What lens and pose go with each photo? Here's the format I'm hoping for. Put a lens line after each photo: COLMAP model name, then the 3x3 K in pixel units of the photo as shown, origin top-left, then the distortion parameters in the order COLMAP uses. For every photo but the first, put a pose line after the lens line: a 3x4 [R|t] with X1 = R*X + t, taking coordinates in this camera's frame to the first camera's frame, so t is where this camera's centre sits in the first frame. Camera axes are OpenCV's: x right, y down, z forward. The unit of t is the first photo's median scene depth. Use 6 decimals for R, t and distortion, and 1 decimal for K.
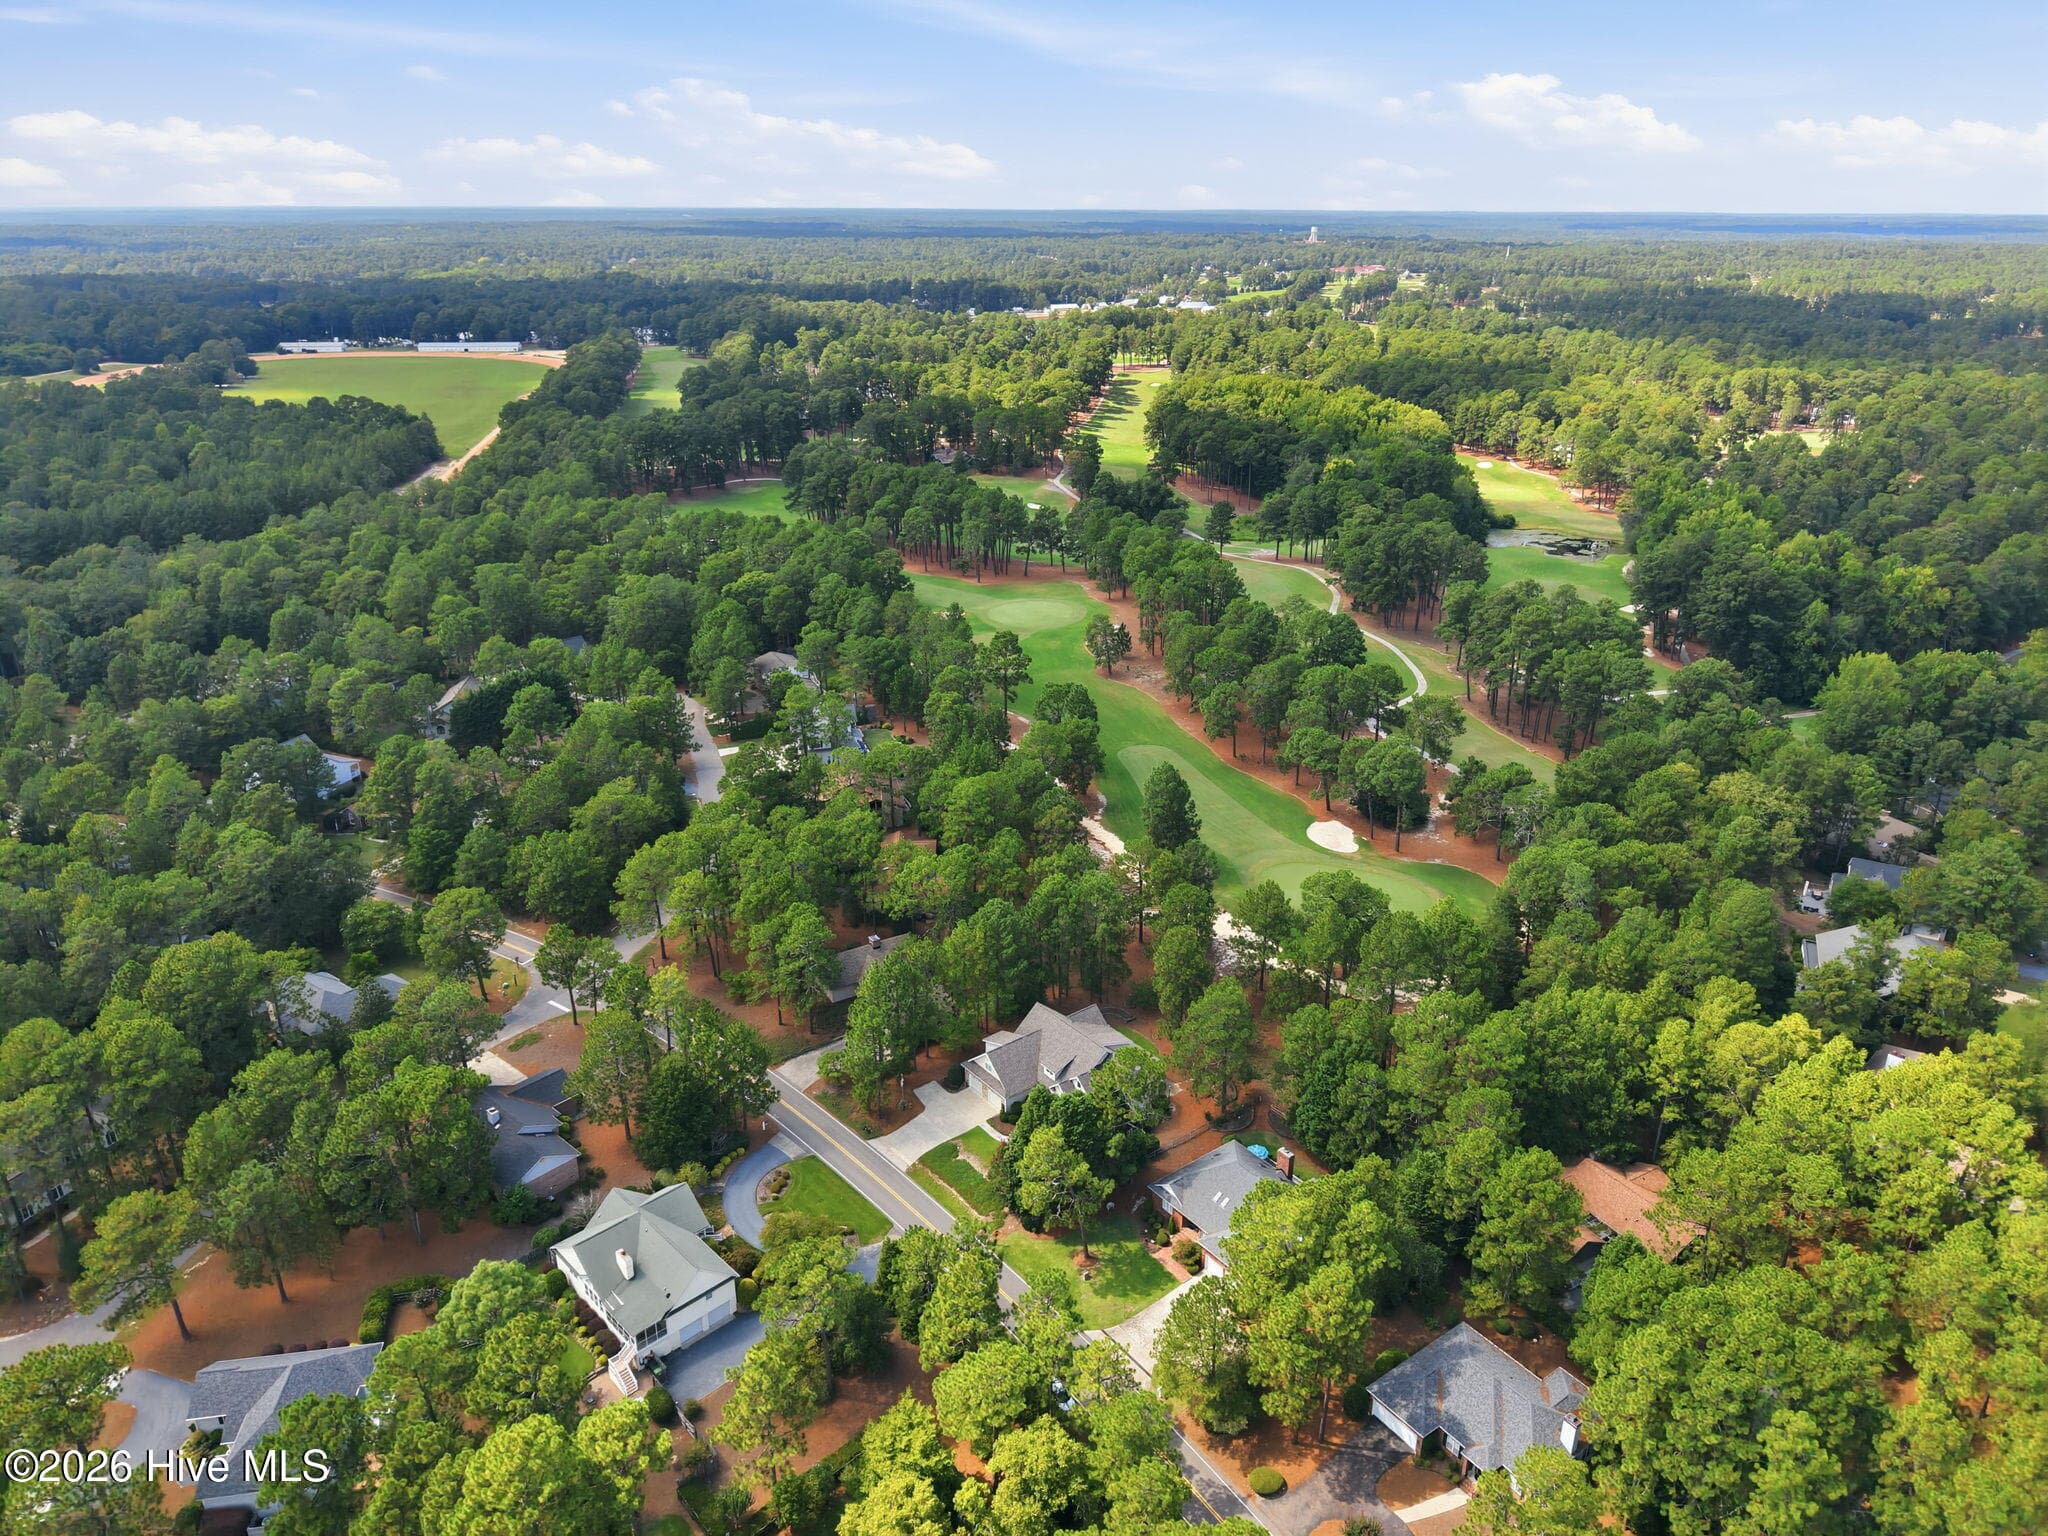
lens RADIAL K [[1378.7, 0, 1017.2], [0, 1378.7, 728.0], [0, 0, 1]] dist [0.019054, -0.014501]
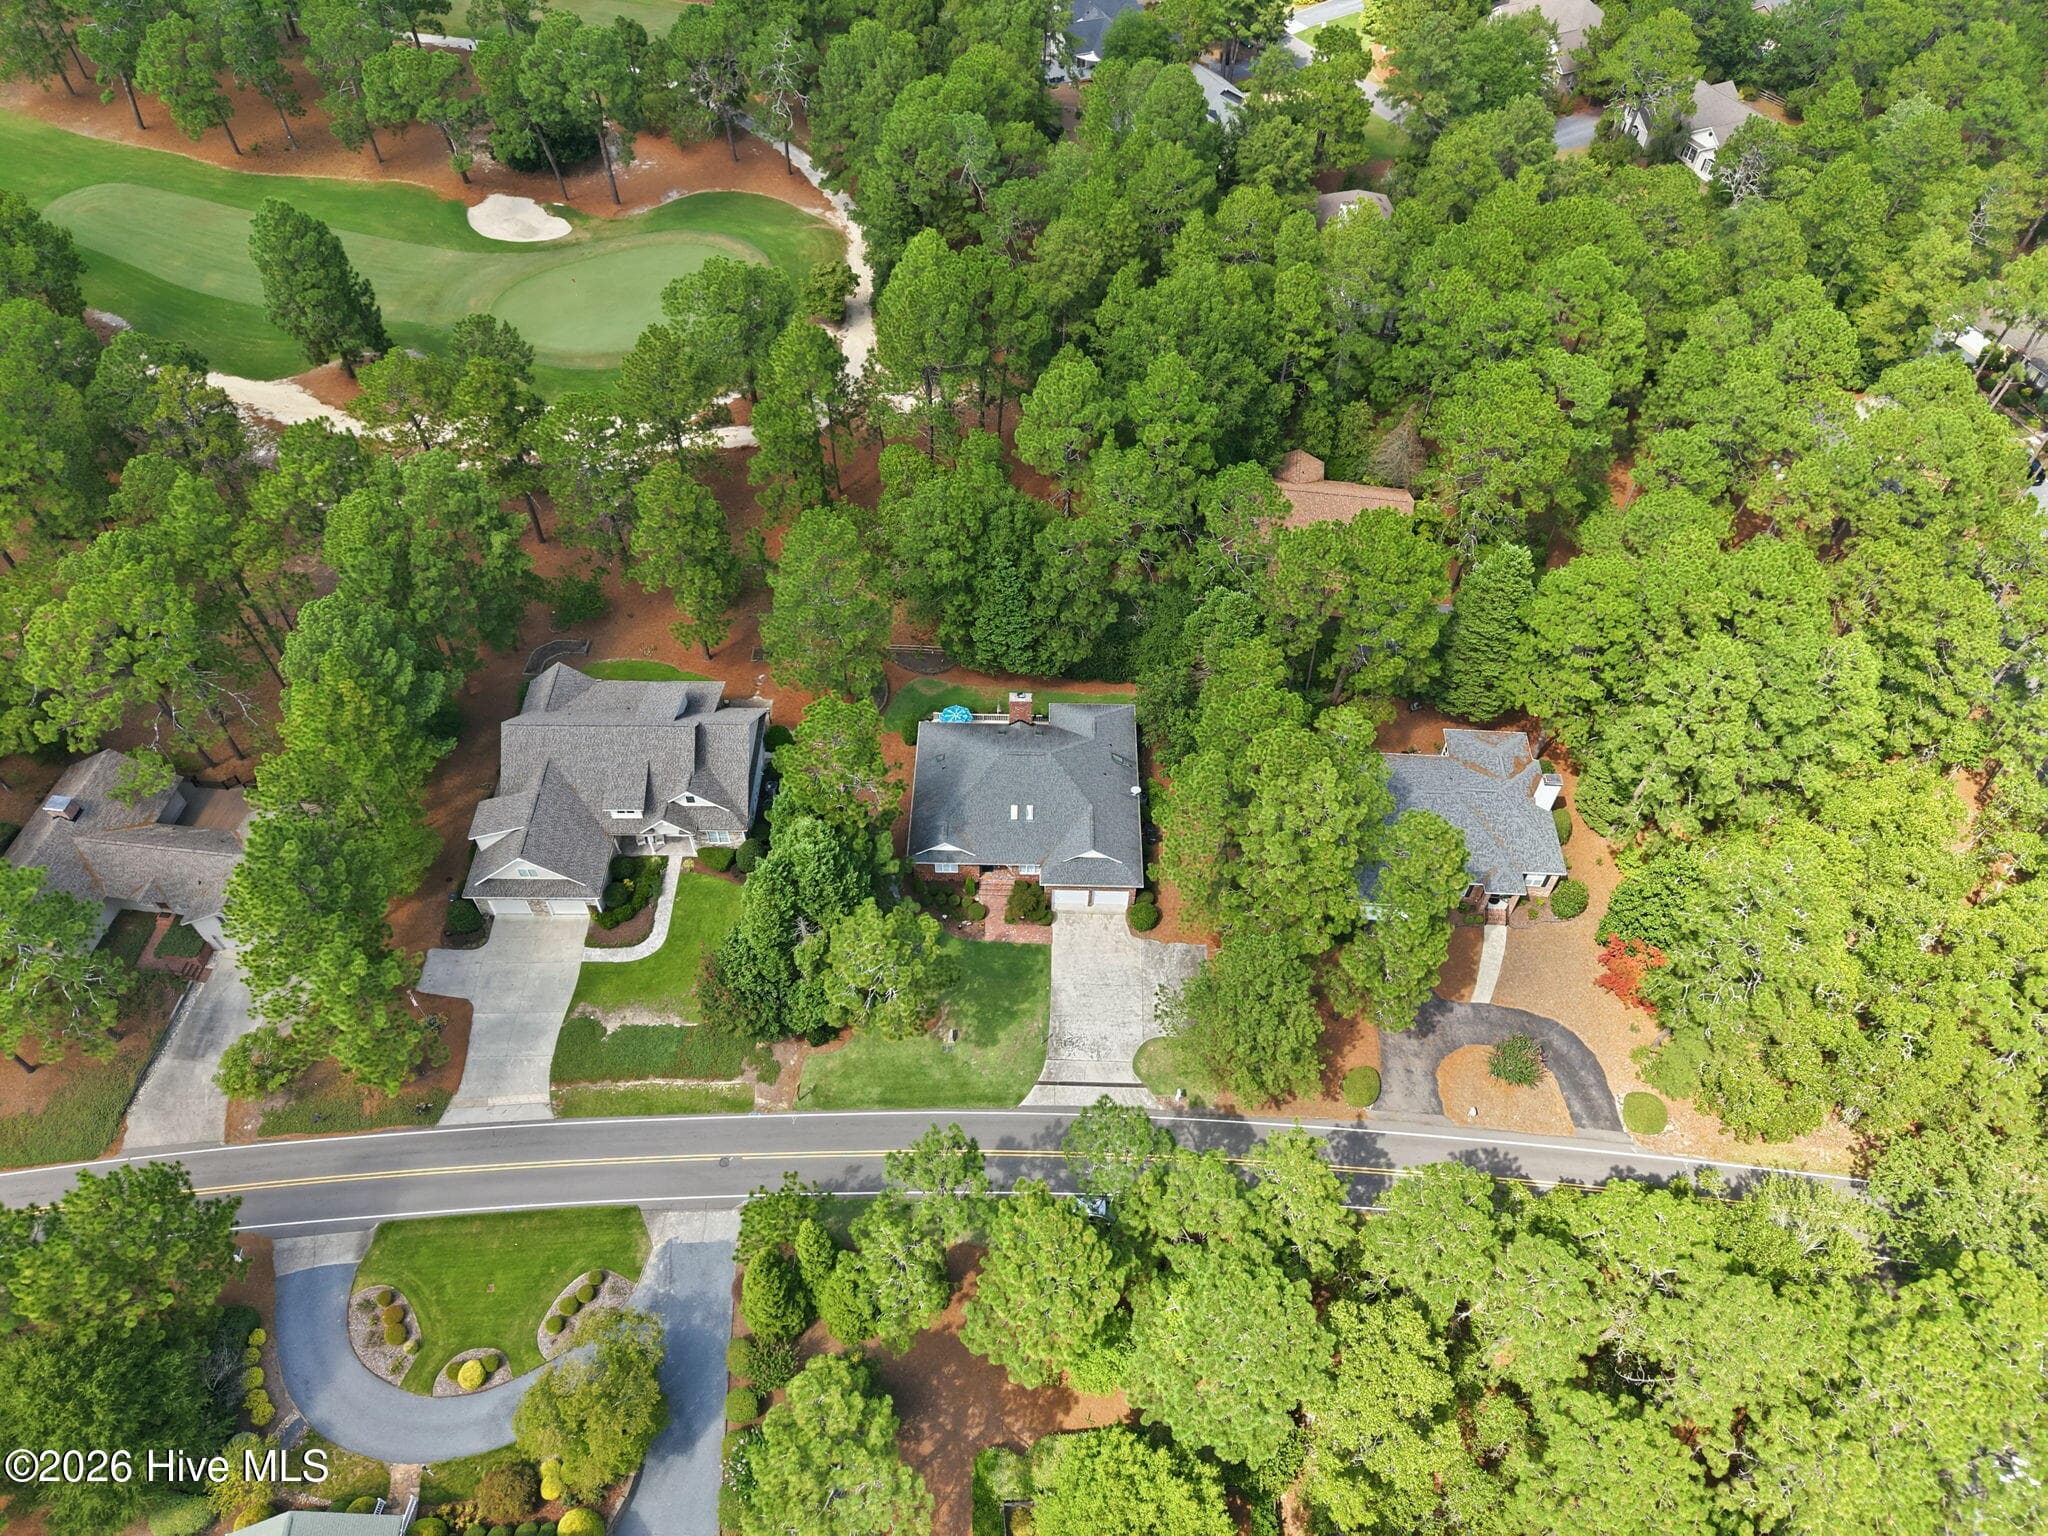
lens RADIAL K [[1378.7, 0, 1015.3], [0, 1378.7, 760.7], [0, 0, 1]] dist [0.019054, -0.014501]
pose [[0.614609, -0.597965, 0.514484, -0.170727], [0.266022, 0.771121, 0.578450, -0.059687], [-0.742623, -0.218656, 0.633010, 0.558489]]
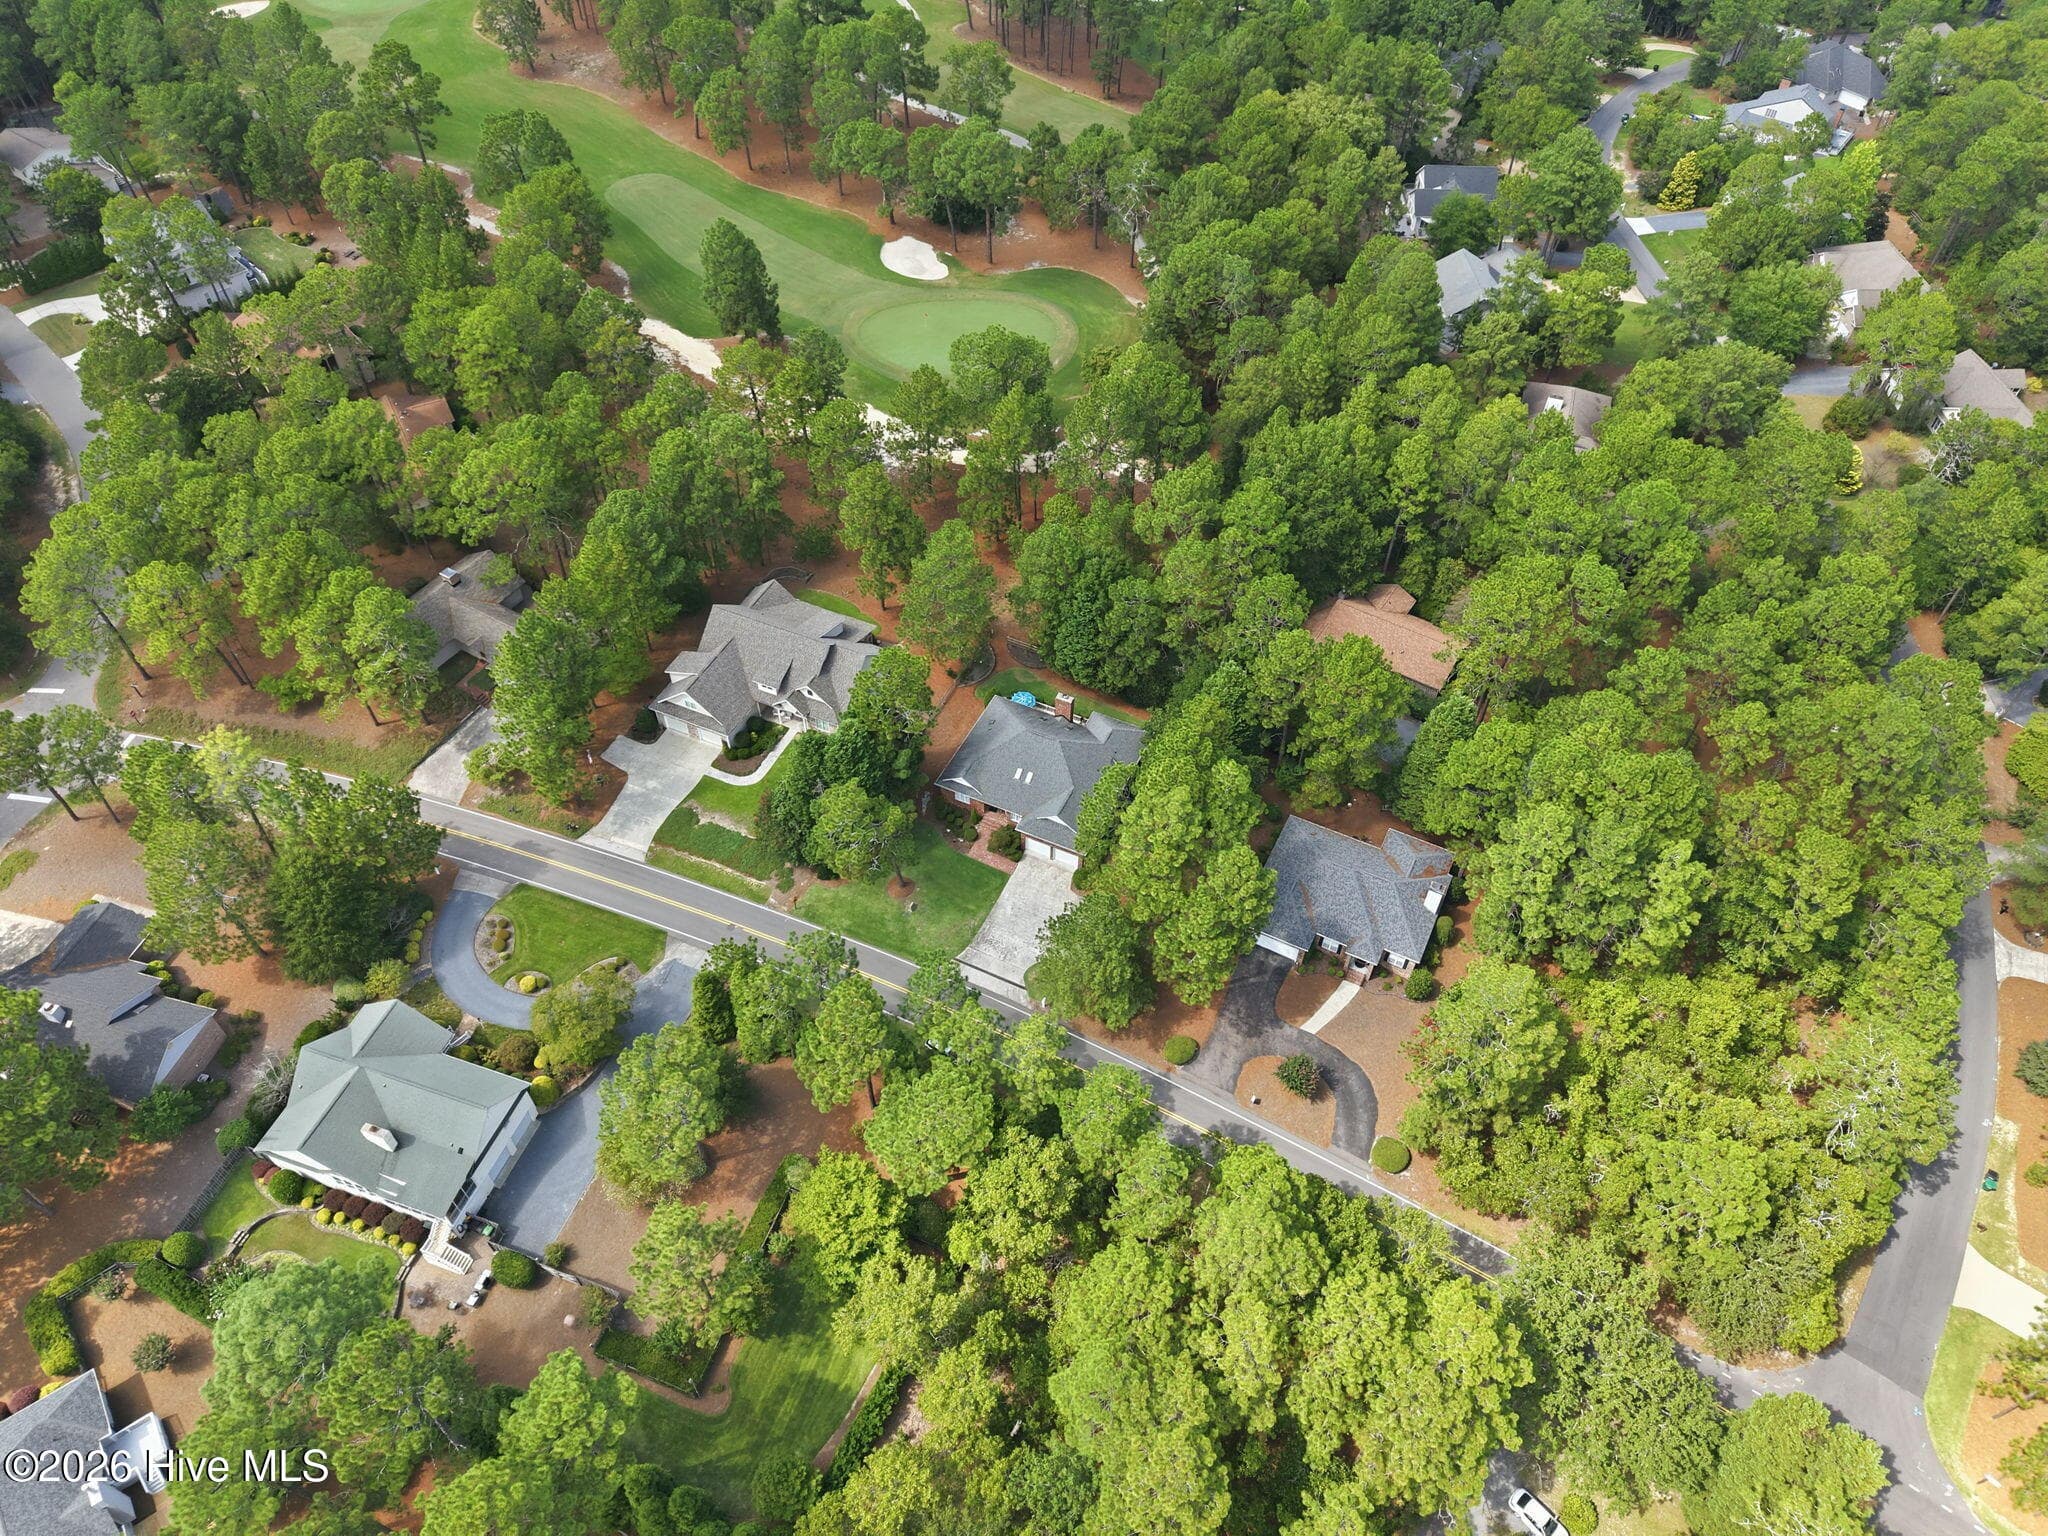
lens RADIAL K [[1378.7, 0, 1021.8], [0, 1378.7, 756.1], [0, 0, 1]] dist [0.019054, -0.014501]
pose [[0.884860, -0.342232, 0.316068, -0.123475], [0.154416, 0.855580, 0.494104, -0.103995], [-0.439520, -0.388407, 0.809915, 0.271566]]
